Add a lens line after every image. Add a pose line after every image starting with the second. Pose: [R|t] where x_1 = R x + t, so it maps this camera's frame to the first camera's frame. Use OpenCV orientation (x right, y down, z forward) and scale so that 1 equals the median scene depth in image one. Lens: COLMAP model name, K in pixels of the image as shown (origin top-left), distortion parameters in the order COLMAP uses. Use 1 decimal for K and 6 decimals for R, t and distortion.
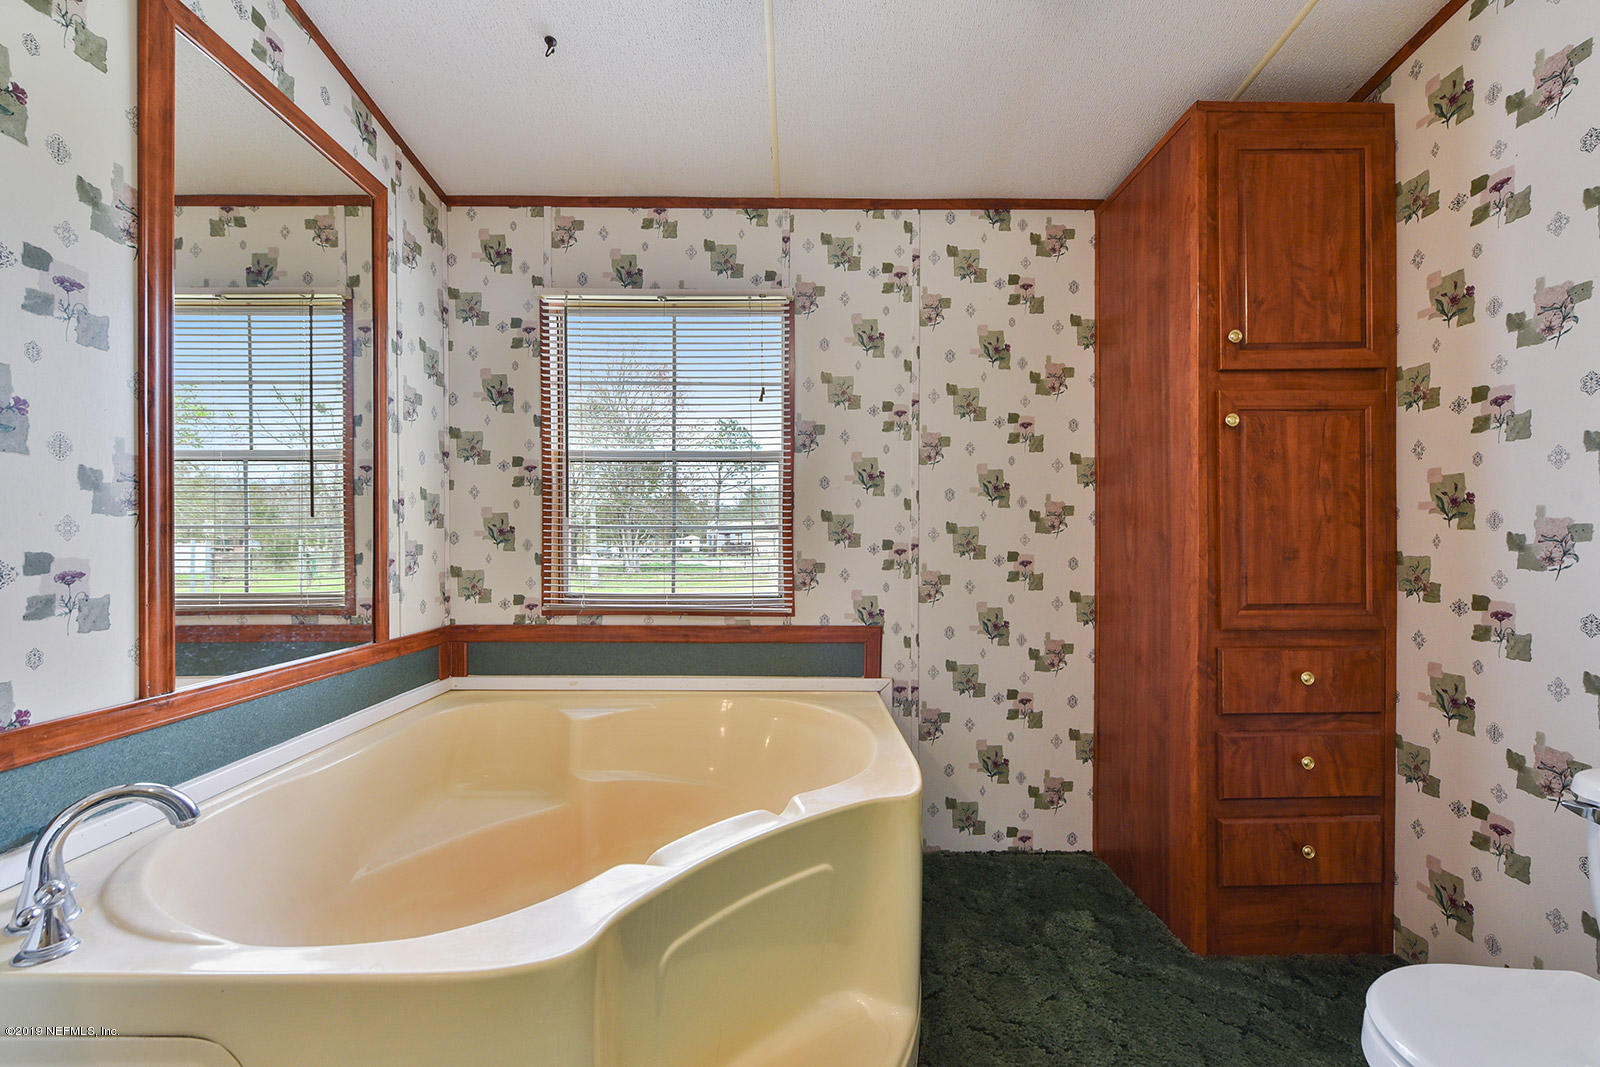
lens RADIAL K [[645.2, 0, 805.5], [0, 645.2, 545.5], [0, 0, 1]] dist [-0.001785, -0.000207]
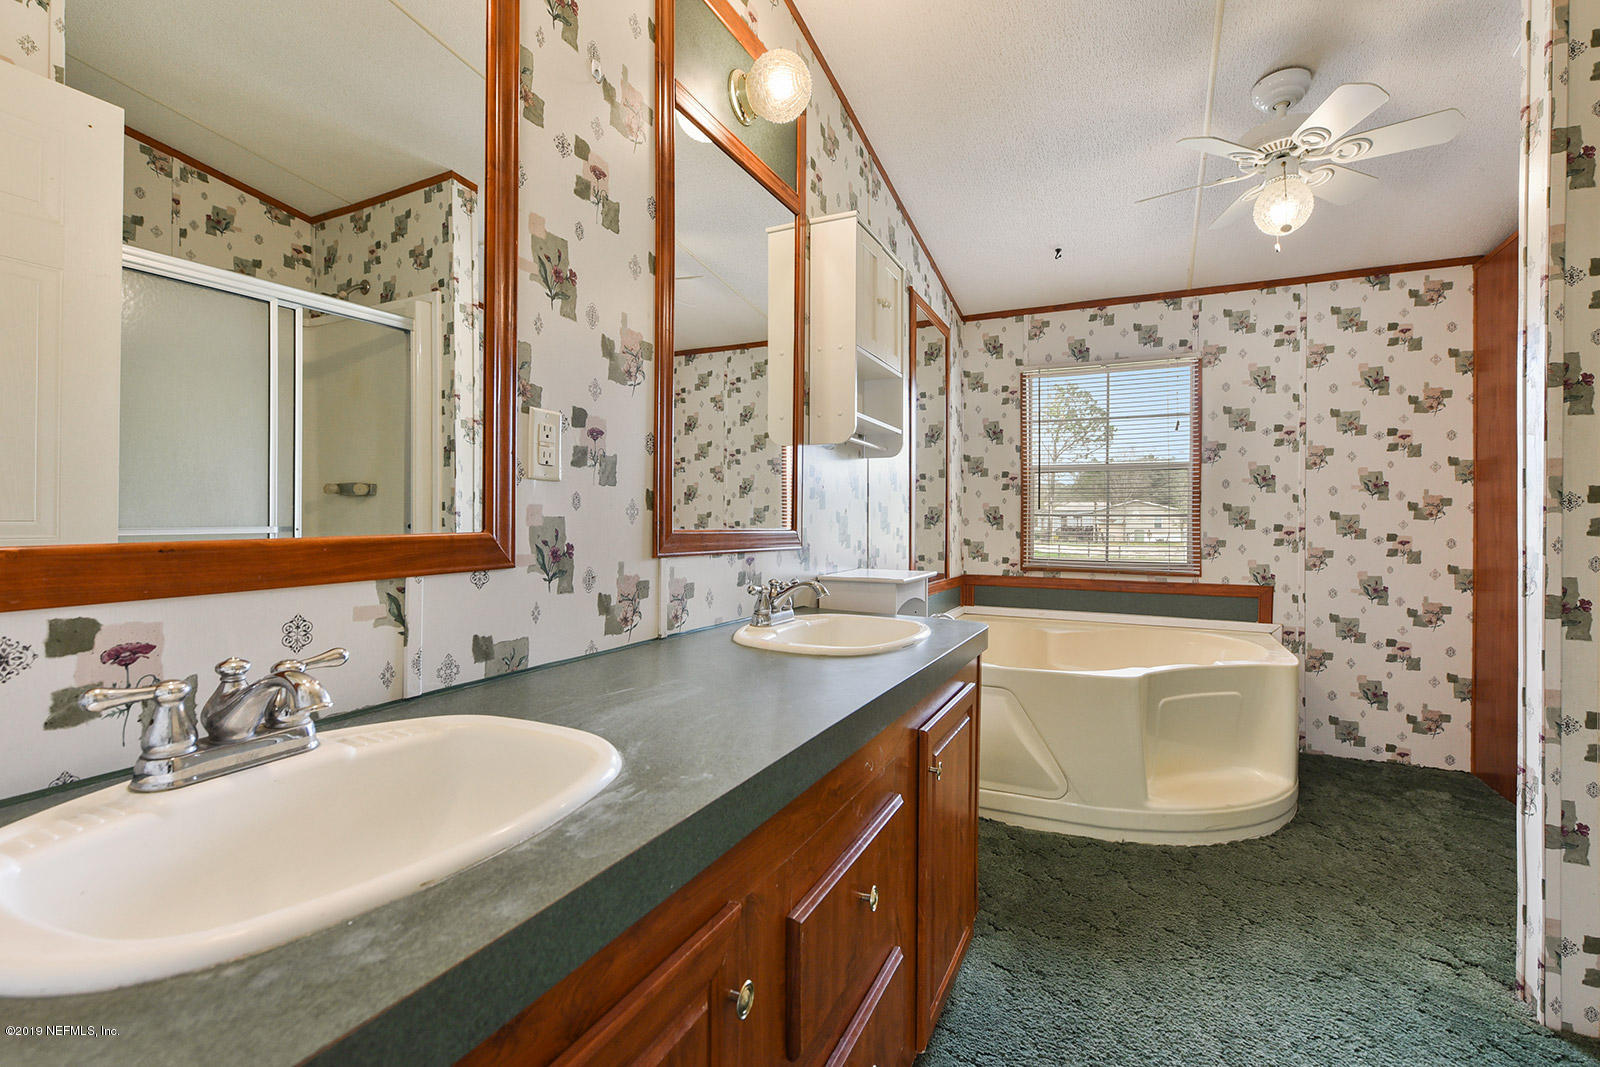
lens RADIAL K [[688.5, 0, 823.7], [0, 688.5, 521.8], [0, 0, 1]] dist [-0.001098, -0.000537]
pose [[0.893946, 0.002959, -0.448165, -0.083490], [-0.005893, 0.999969, -0.005153, -0.000656], [0.448136, 0.007247, 0.893936, -0.759321]]
